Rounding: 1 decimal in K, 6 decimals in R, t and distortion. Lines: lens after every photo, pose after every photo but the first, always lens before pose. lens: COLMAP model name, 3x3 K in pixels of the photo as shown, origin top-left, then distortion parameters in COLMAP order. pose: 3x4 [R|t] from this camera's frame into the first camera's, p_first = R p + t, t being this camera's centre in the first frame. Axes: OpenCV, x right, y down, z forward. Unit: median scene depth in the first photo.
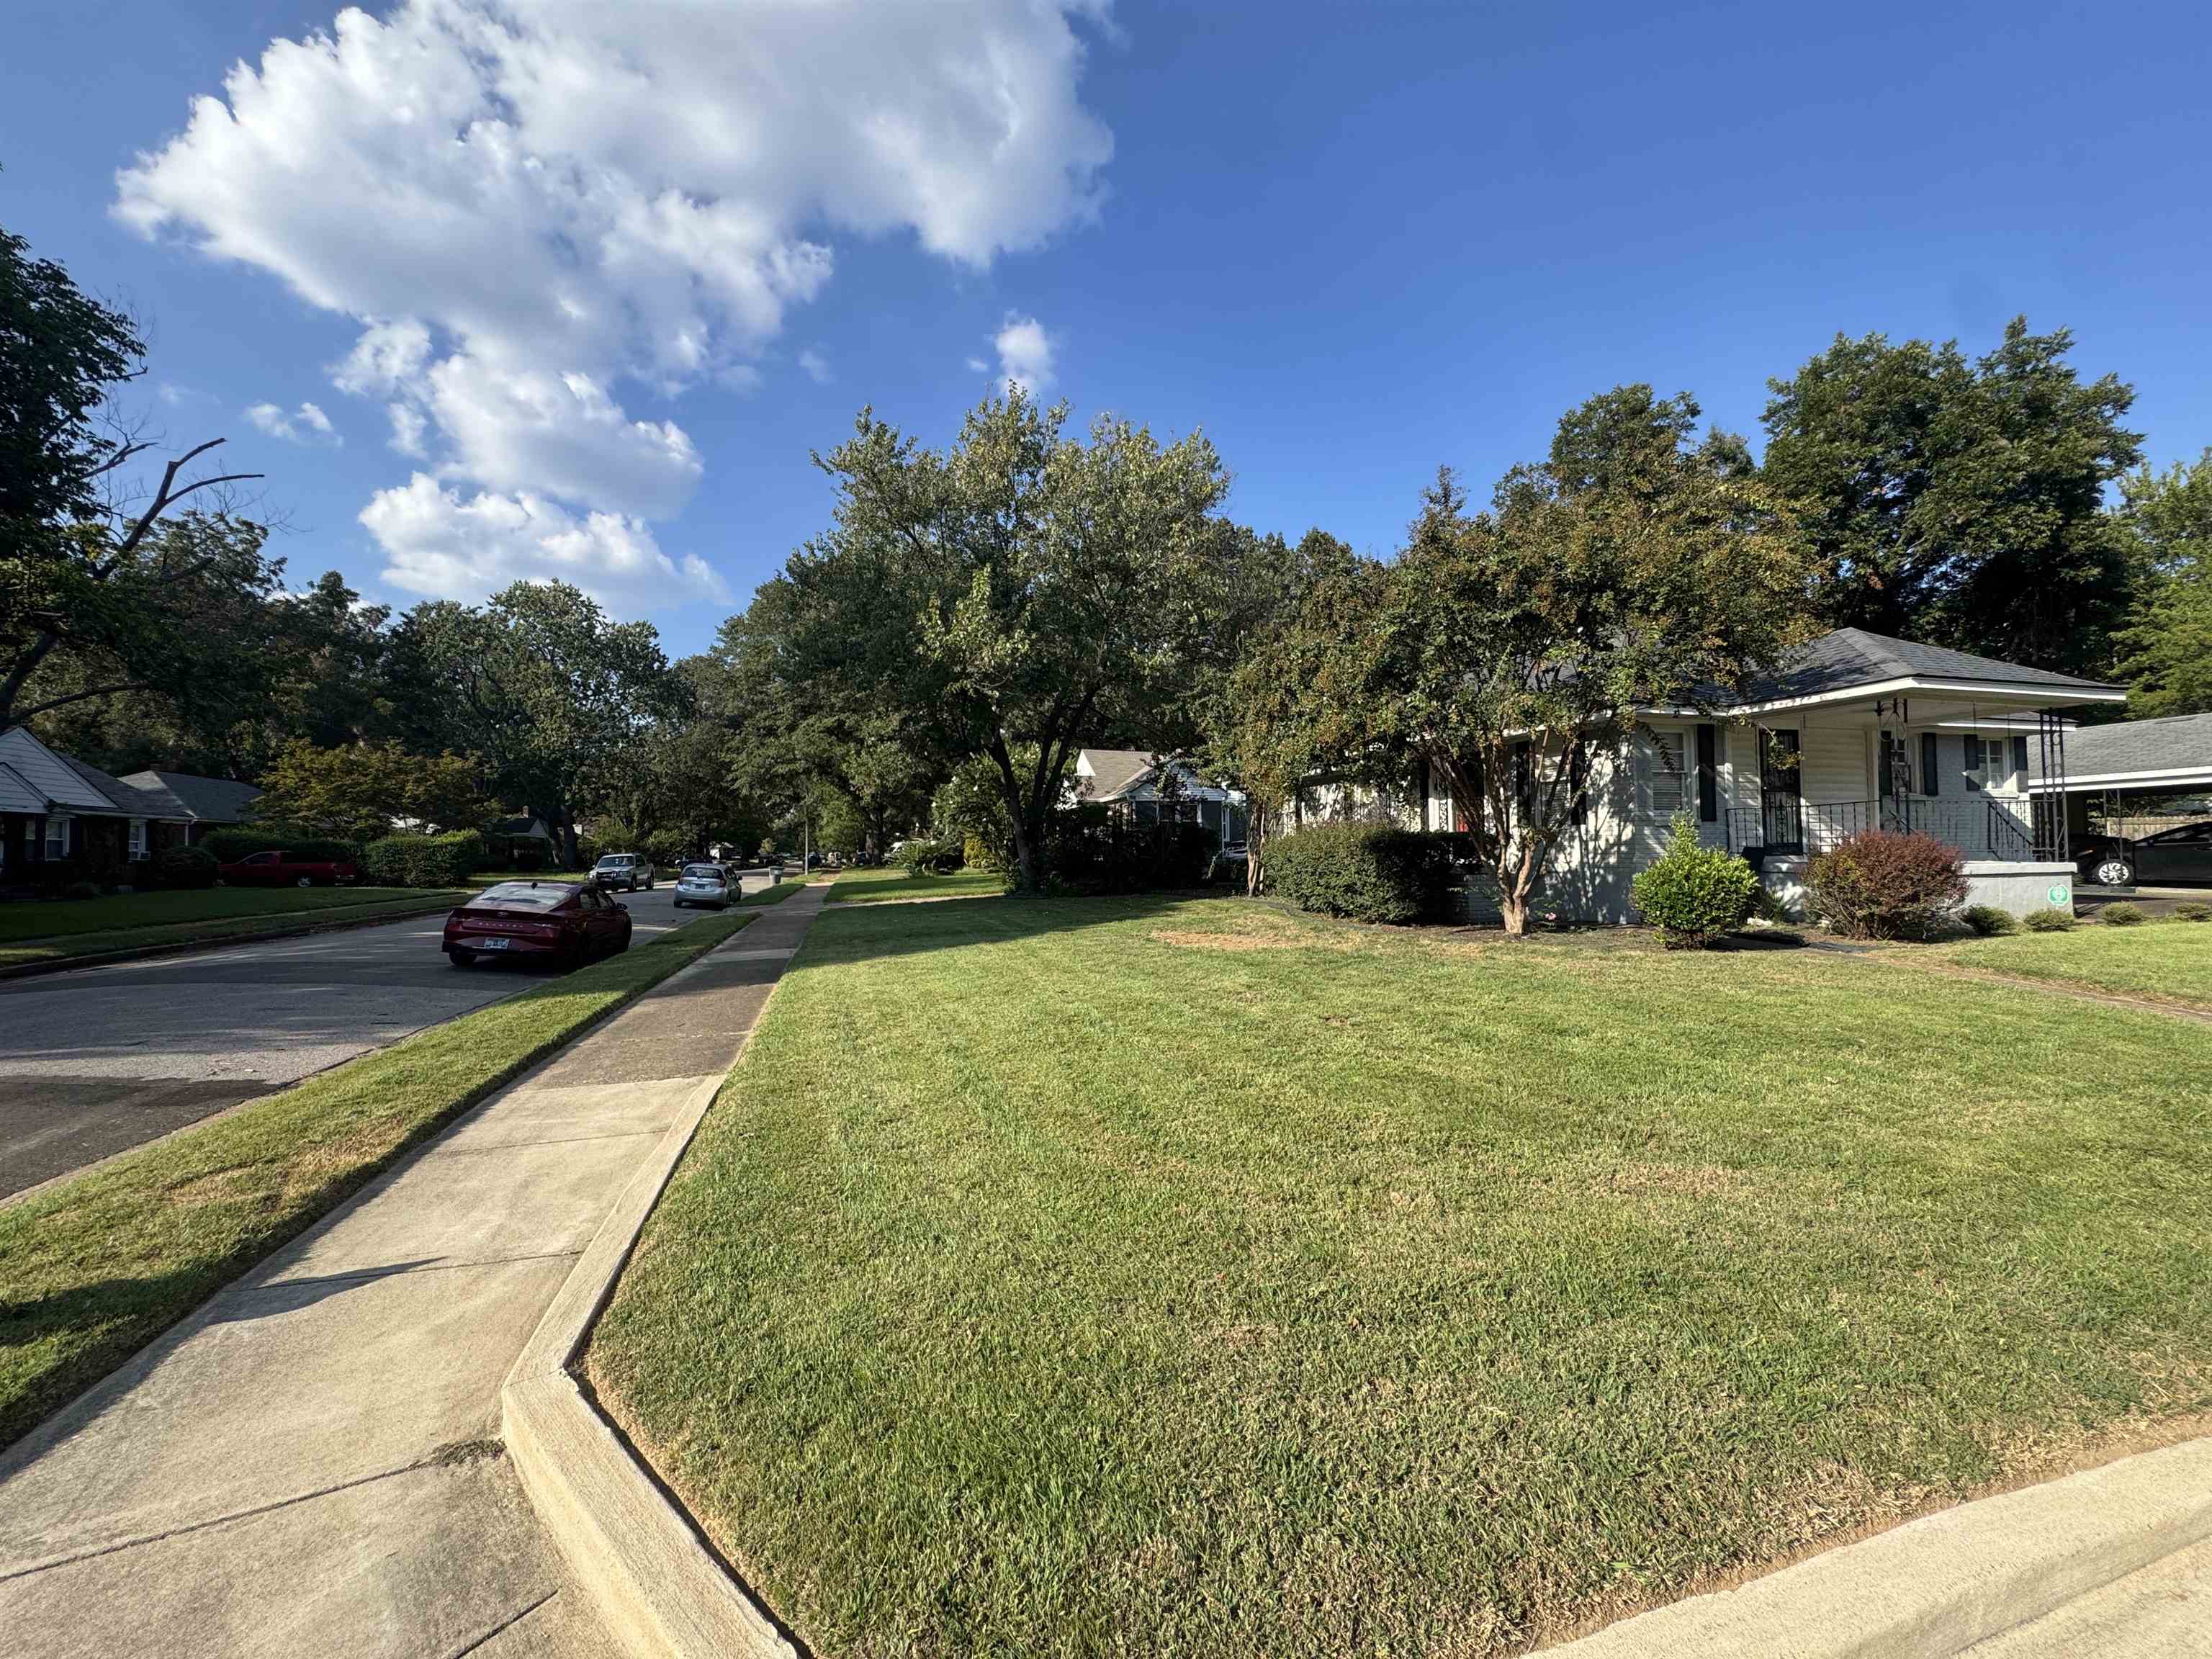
lens RADIAL K [[889.4, 0, 1106.2], [0, 889.4, 828.3], [0, 0, 1]] dist [-0.001839, -0.000223]
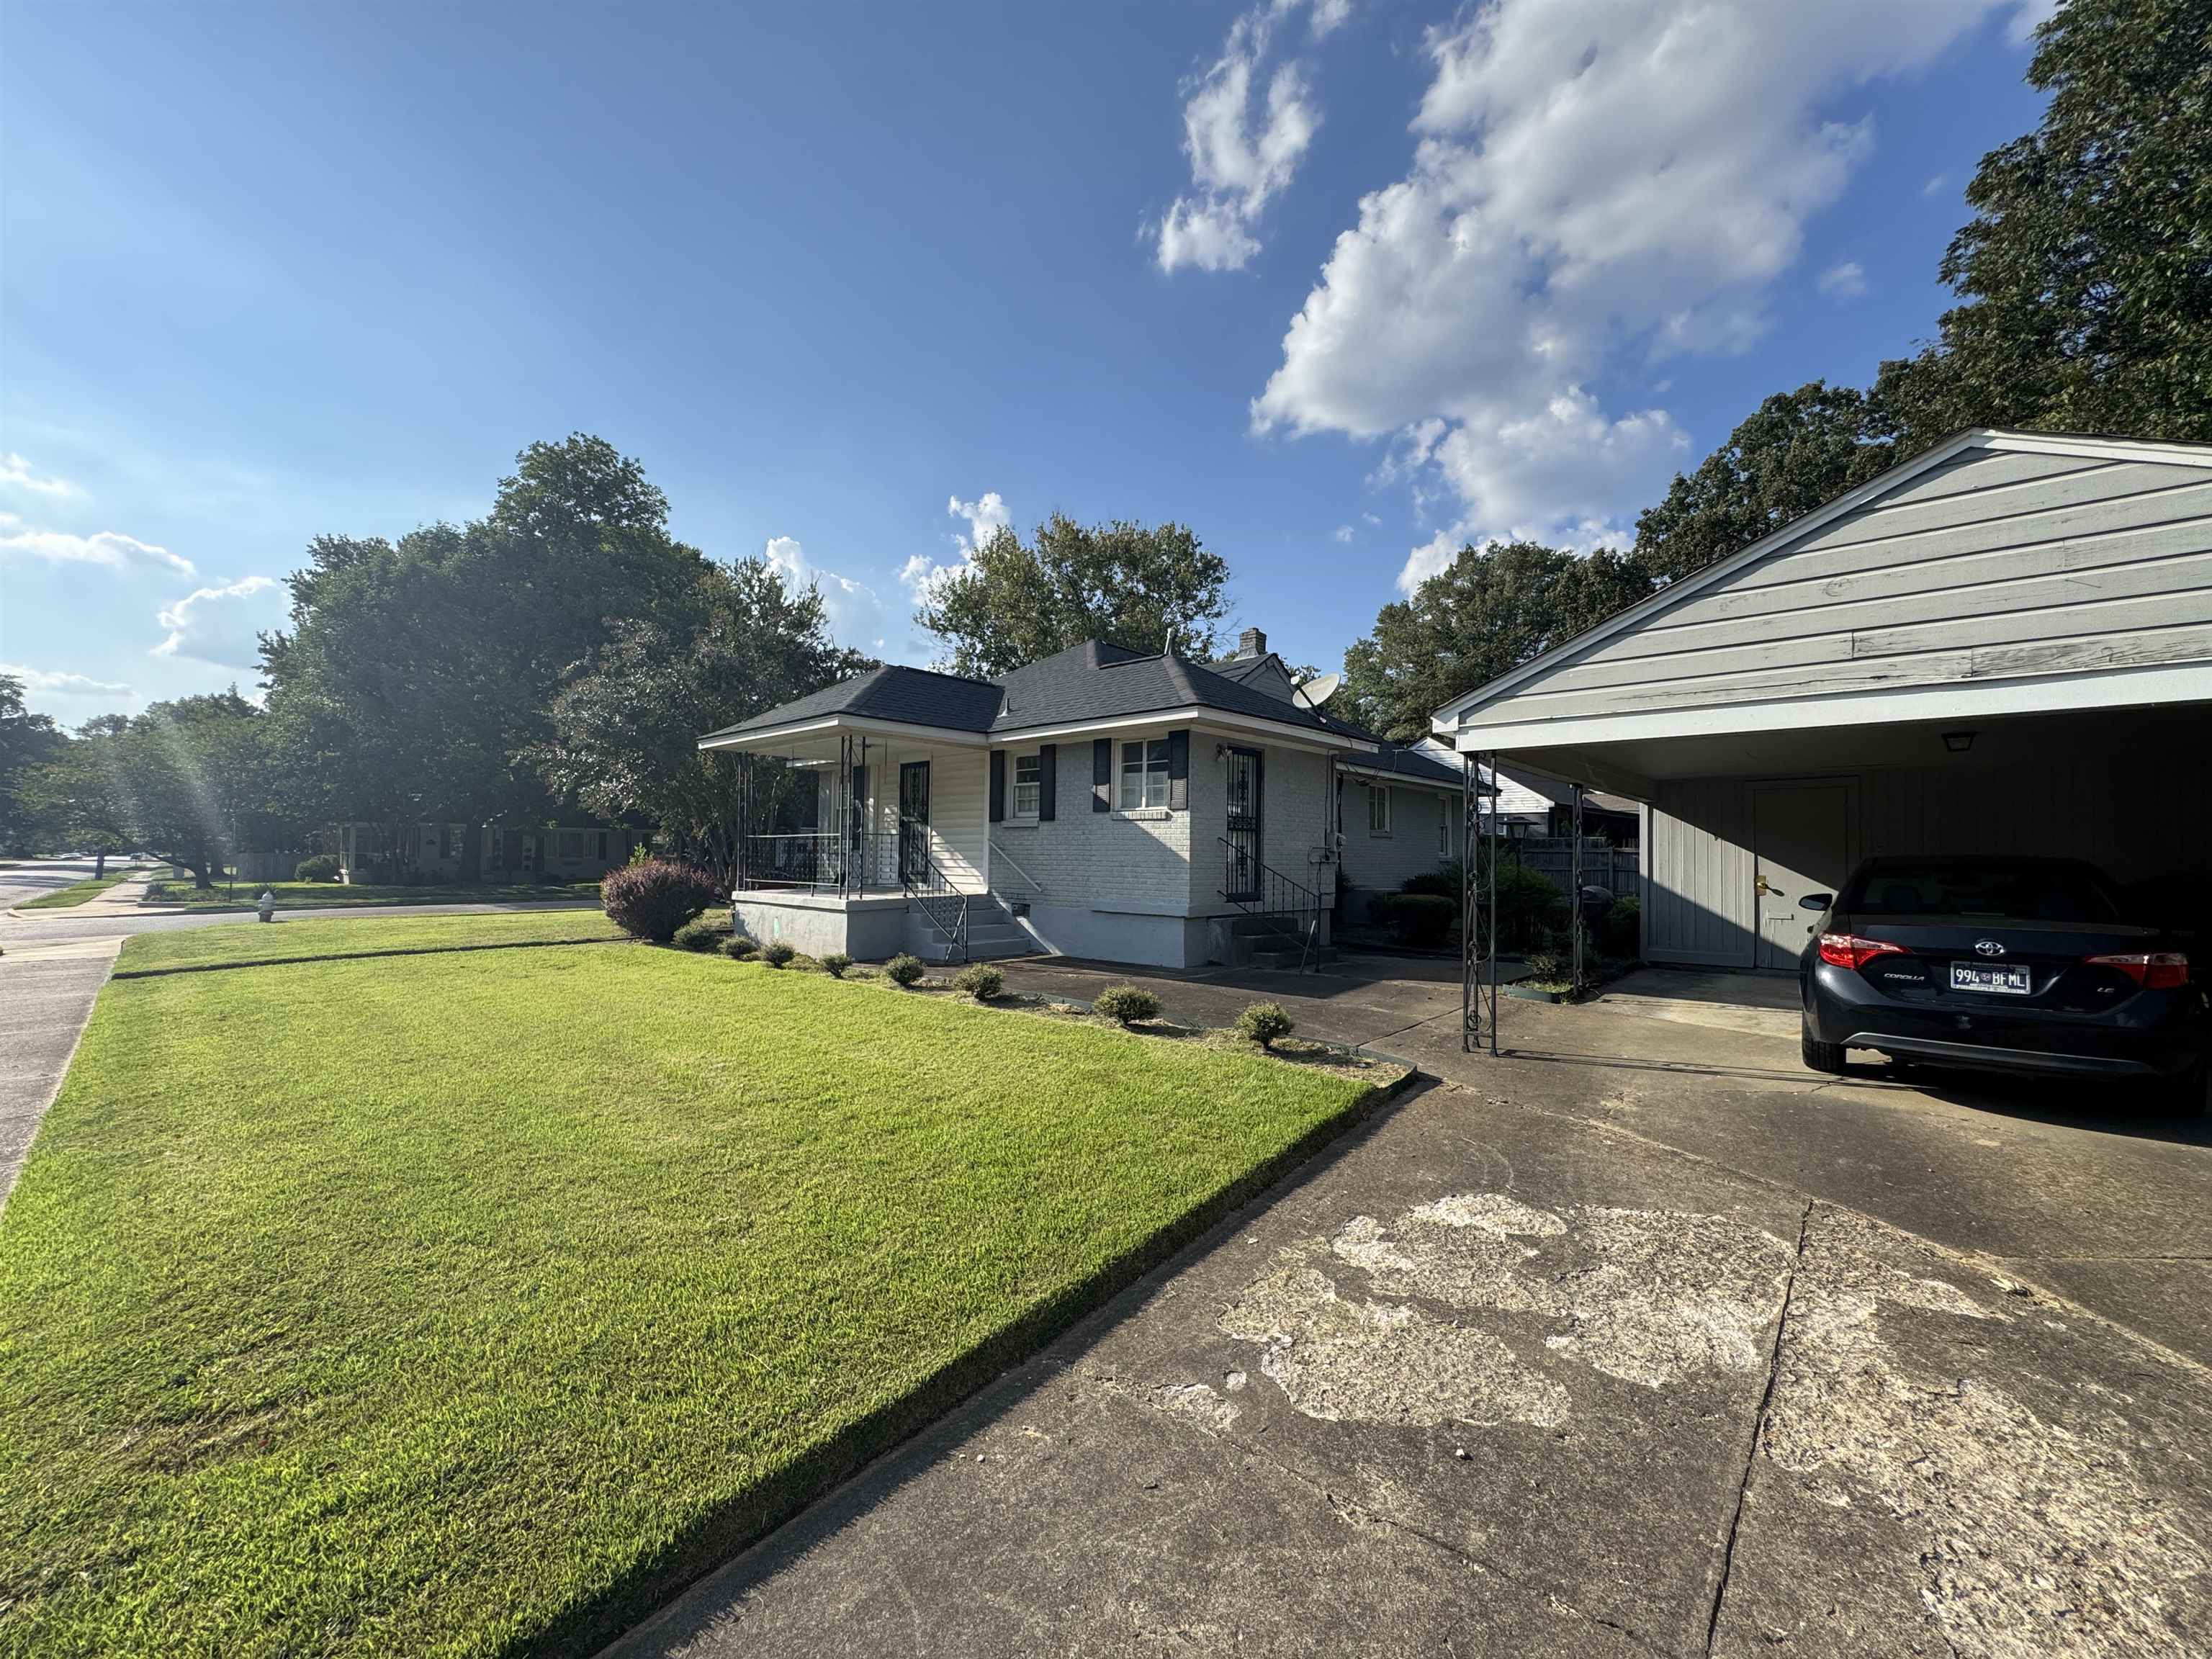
lens RADIAL K [[889.4, 0, 1106.4], [0, 889.4, 832.8], [0, 0, 1]] dist [-0.001839, -0.000223]
pose [[0.478603, 0.000333, -0.878031, 0.107755], [-0.002504, 0.999996, -0.000985, -0.001546], [0.878028, 0.002670, 0.478602, 0.041732]]
